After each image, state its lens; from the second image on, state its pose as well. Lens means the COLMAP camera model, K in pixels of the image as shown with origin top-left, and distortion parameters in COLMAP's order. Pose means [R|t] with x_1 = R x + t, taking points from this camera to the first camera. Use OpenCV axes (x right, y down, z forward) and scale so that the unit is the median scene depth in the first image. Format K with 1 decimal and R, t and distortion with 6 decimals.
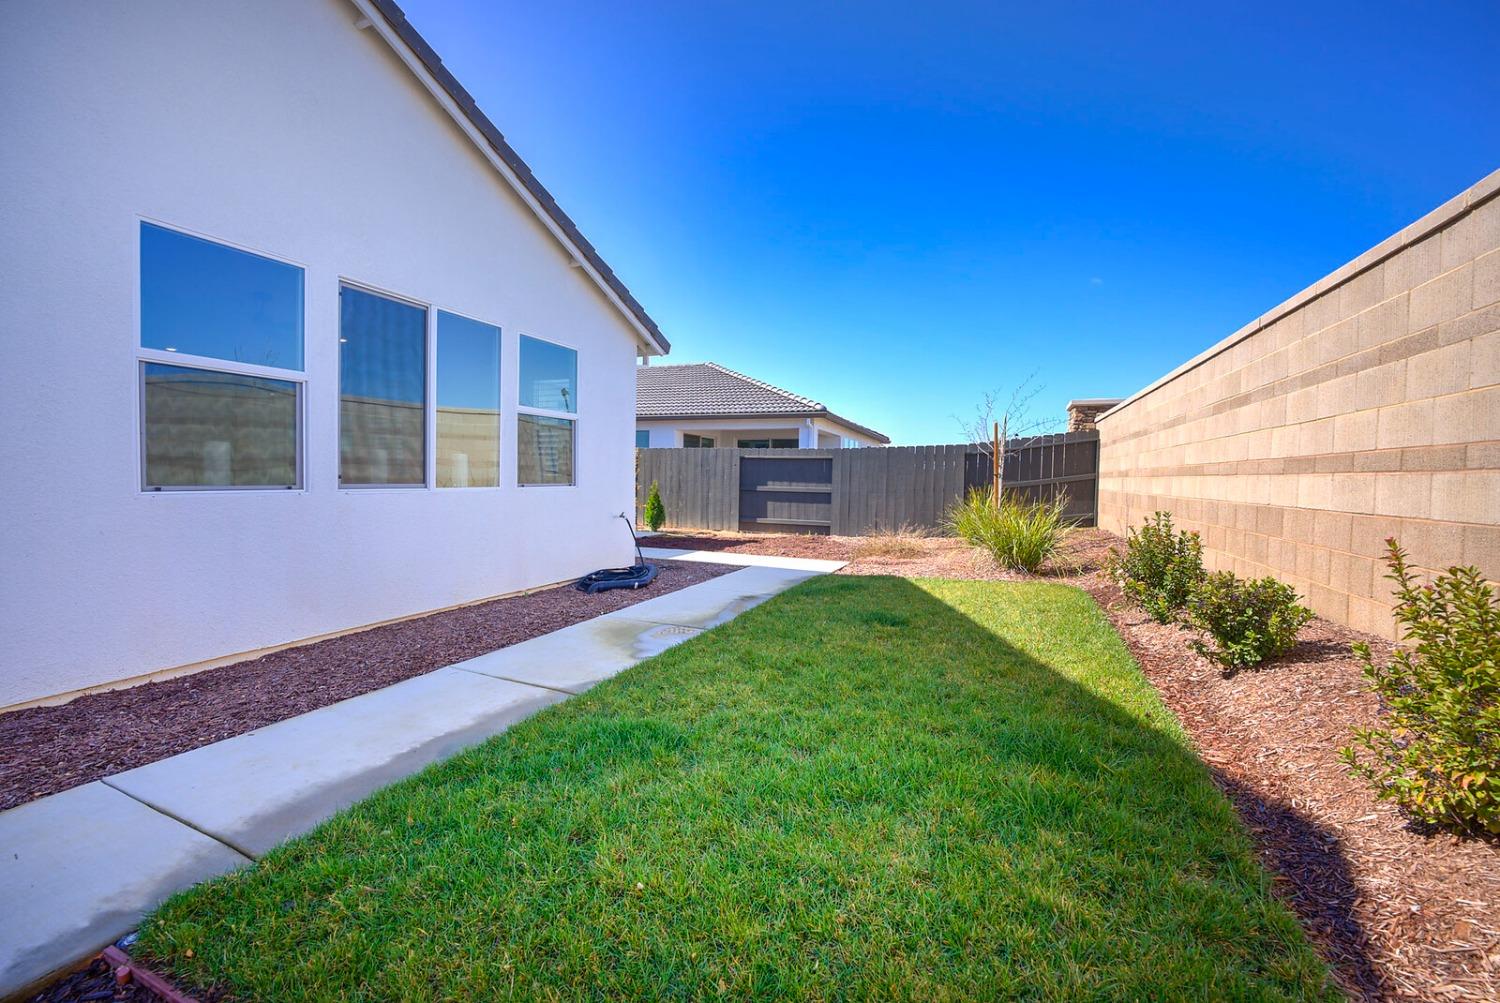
lens RADIAL K [[610.0, 0, 750.8], [0, 610.0, 495.9], [0, 0, 1]] dist [-0.003385, -0.004766]
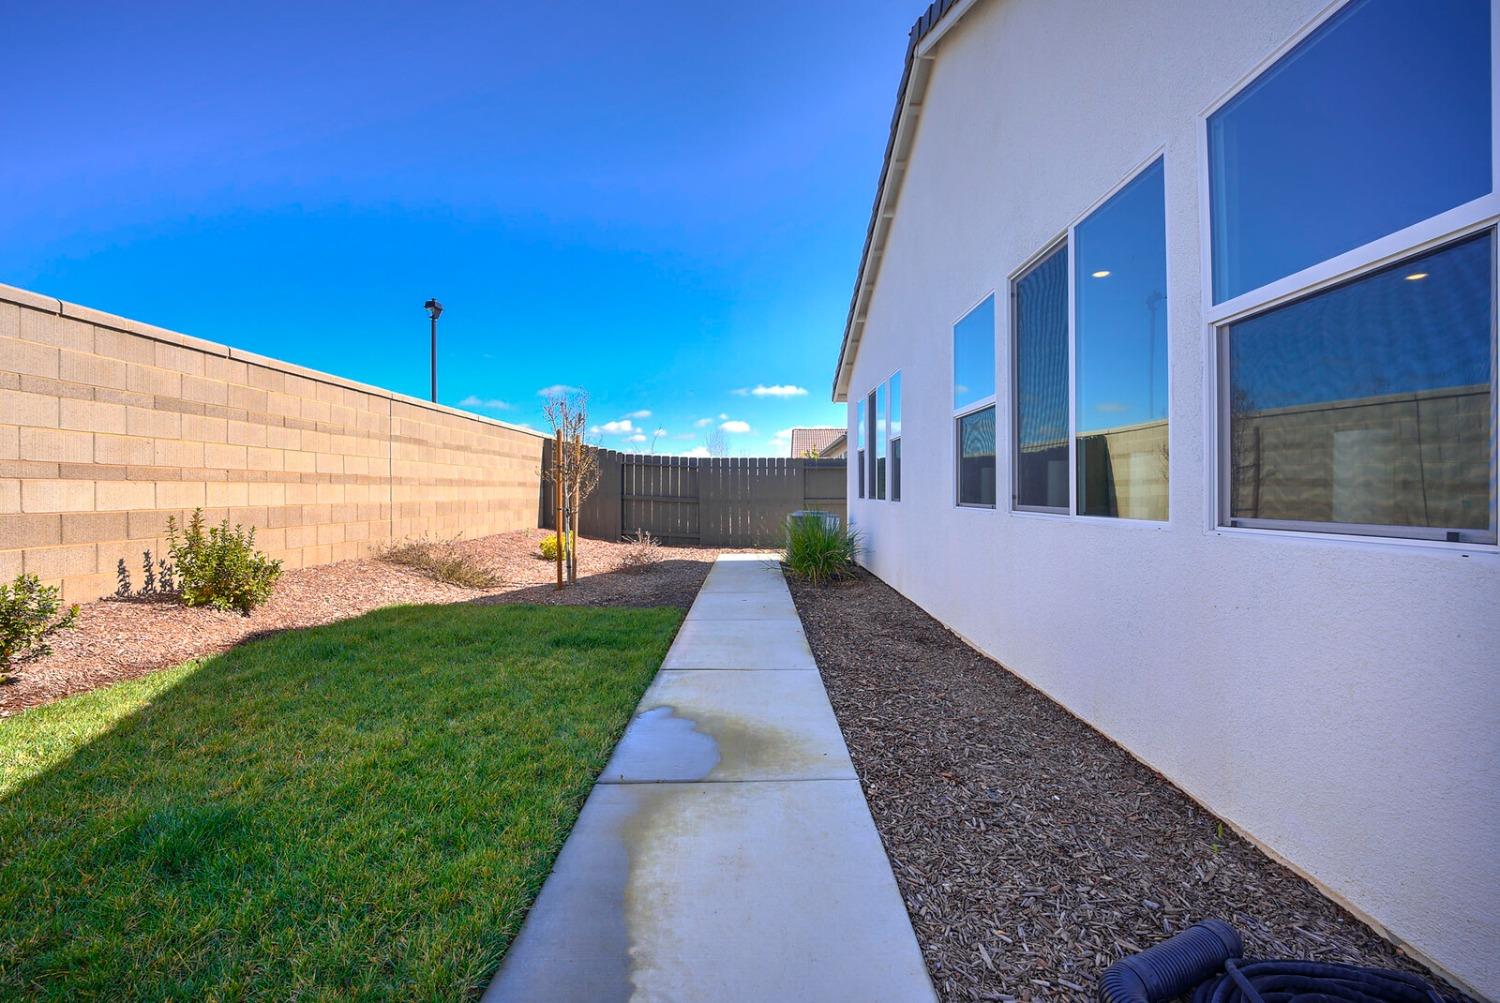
lens RADIAL K [[610.0, 0, 750.8], [0, 610.0, 495.9], [0, 0, 1]] dist [-0.003385, -0.004766]
pose [[-0.924636, -0.017520, -0.380449, 0.024745], [-0.029995, 0.999188, 0.026888, -0.044633], [0.379669, 0.036274, -0.924411, 1.650771]]
